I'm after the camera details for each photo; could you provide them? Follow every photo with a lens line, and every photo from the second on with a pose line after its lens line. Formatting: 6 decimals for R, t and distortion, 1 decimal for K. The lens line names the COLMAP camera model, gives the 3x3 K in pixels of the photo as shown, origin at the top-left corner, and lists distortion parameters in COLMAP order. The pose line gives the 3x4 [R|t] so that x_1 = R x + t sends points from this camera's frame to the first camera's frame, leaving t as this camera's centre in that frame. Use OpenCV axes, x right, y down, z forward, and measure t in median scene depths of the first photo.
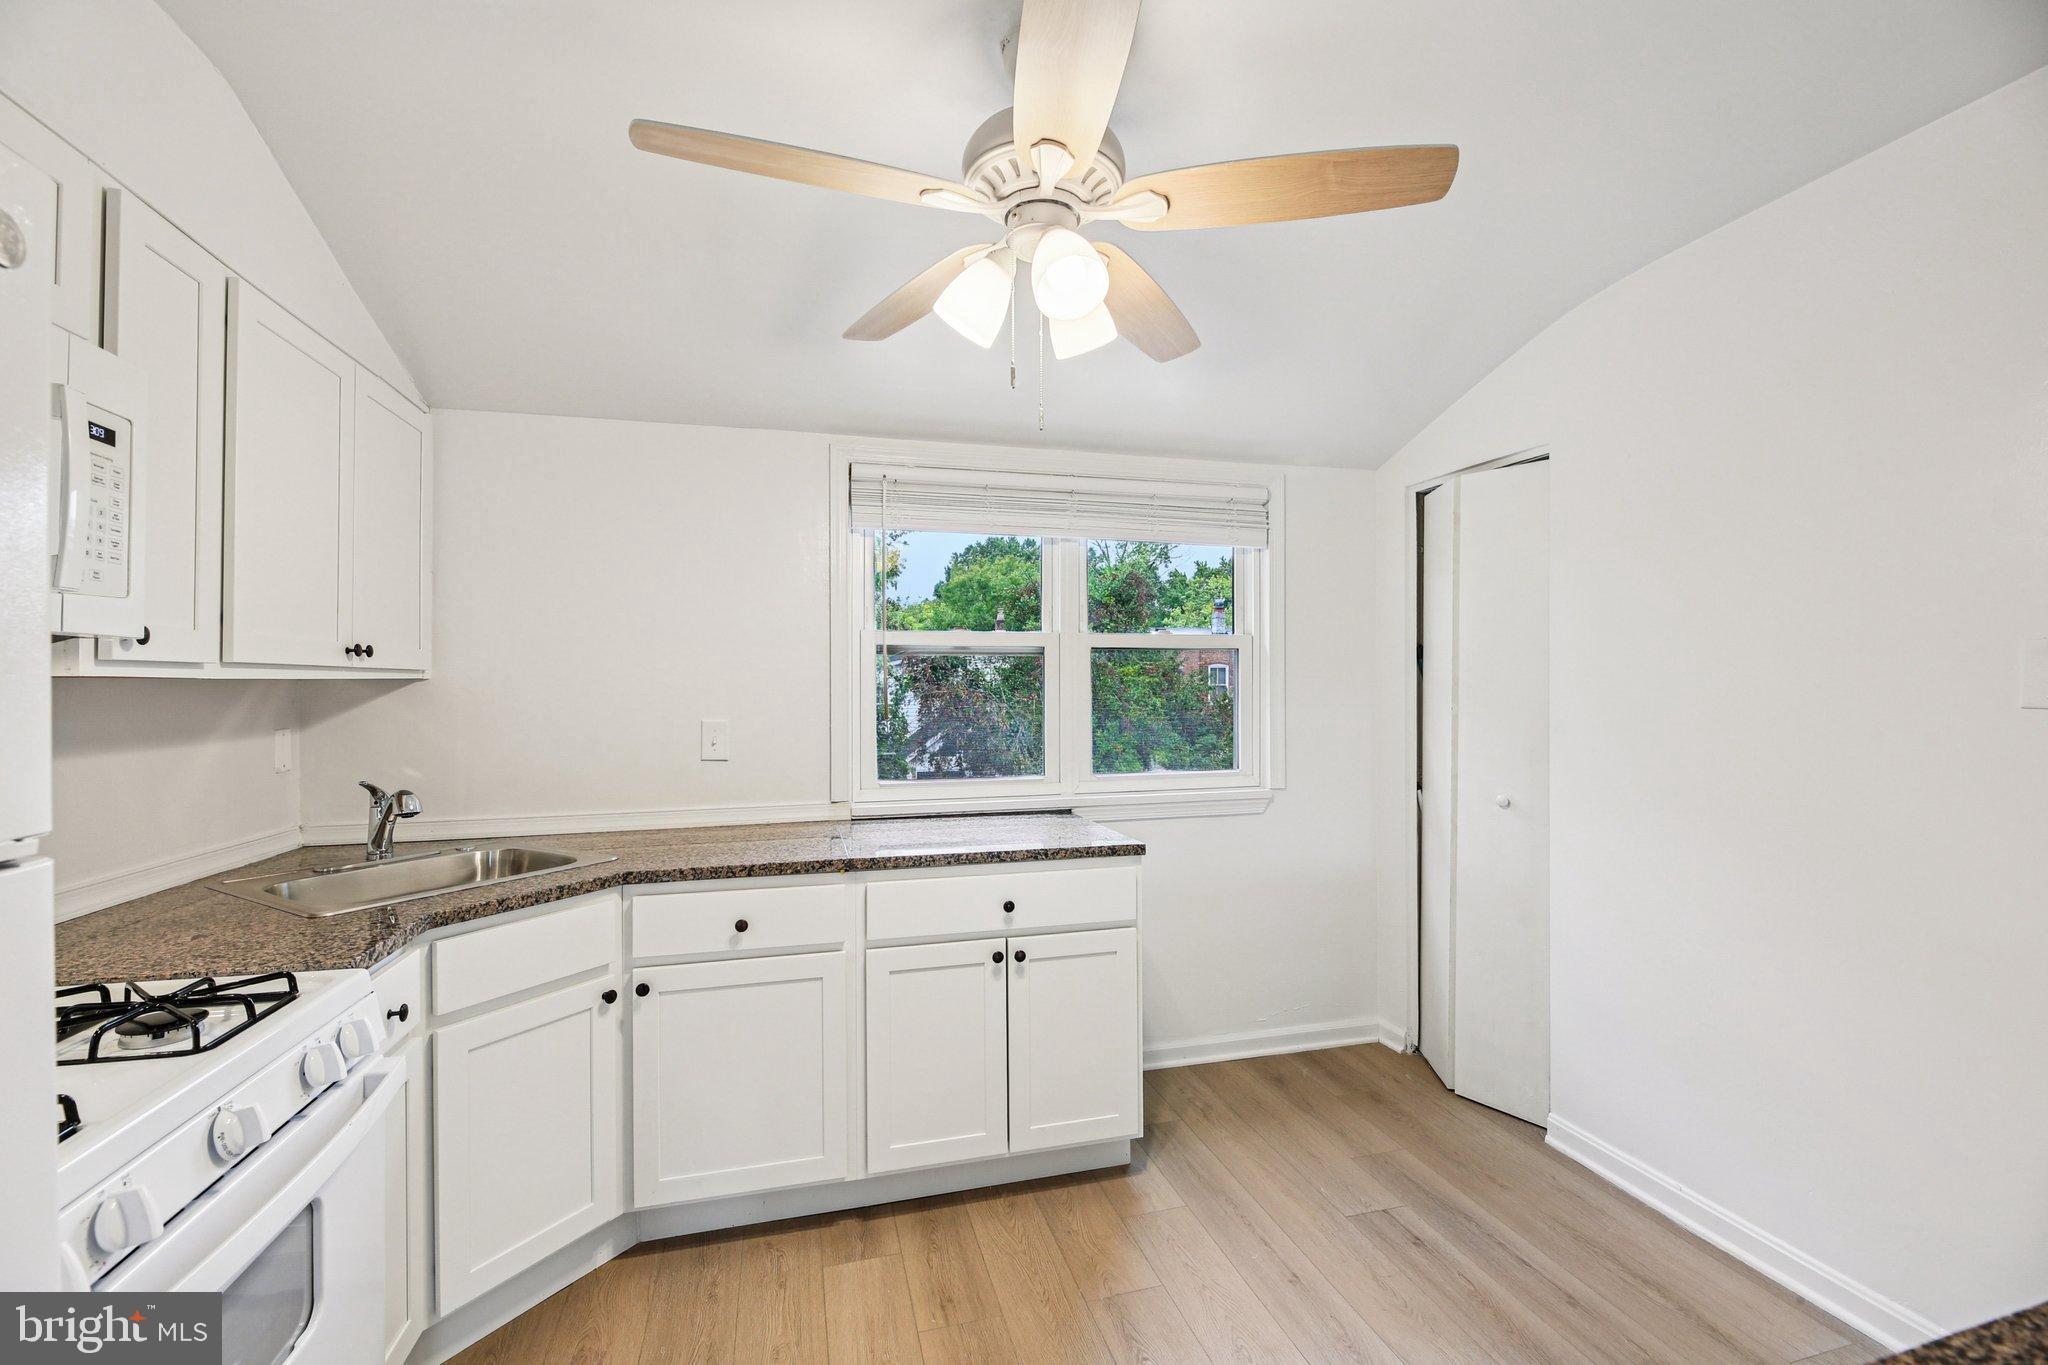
lens RADIAL K [[851.8, 0, 1024.0], [0, 851.8, 682.5], [0, 0, 1]] dist [-0.000875, -0.000101]
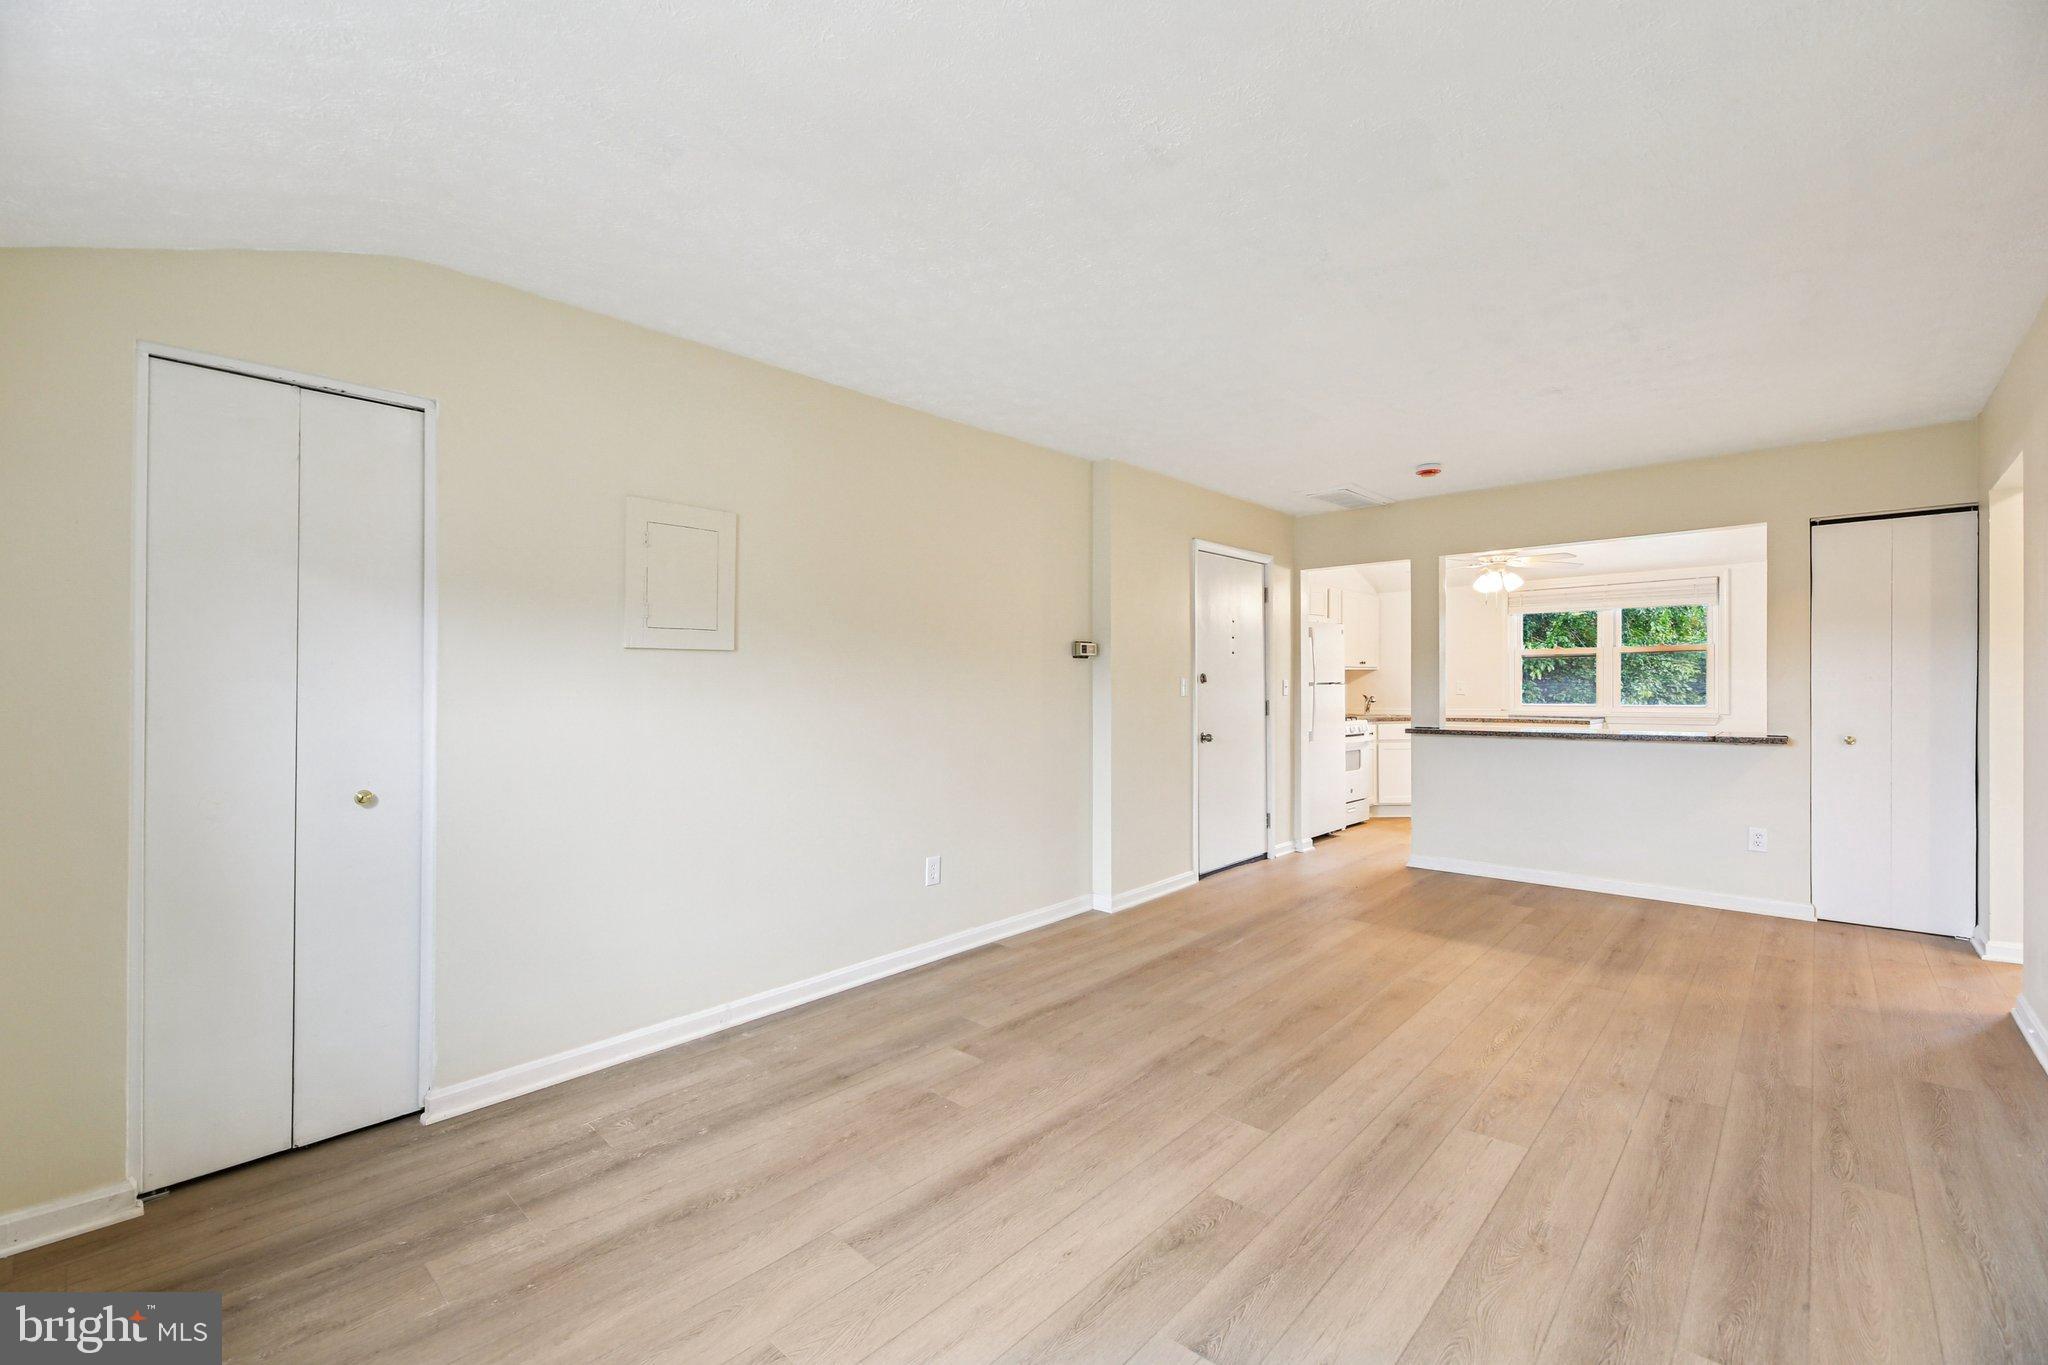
lens RADIAL K [[851.8, 0, 1024.0], [0, 851.8, 682.5], [0, 0, 1]] dist [-0.000875, -0.000101]
pose [[0.534040, -0.006064, -0.845437, 1.254420], [0.012828, 0.999917, 0.000931, 0.022615], [0.845362, -0.011343, 0.534074, -1.774887]]
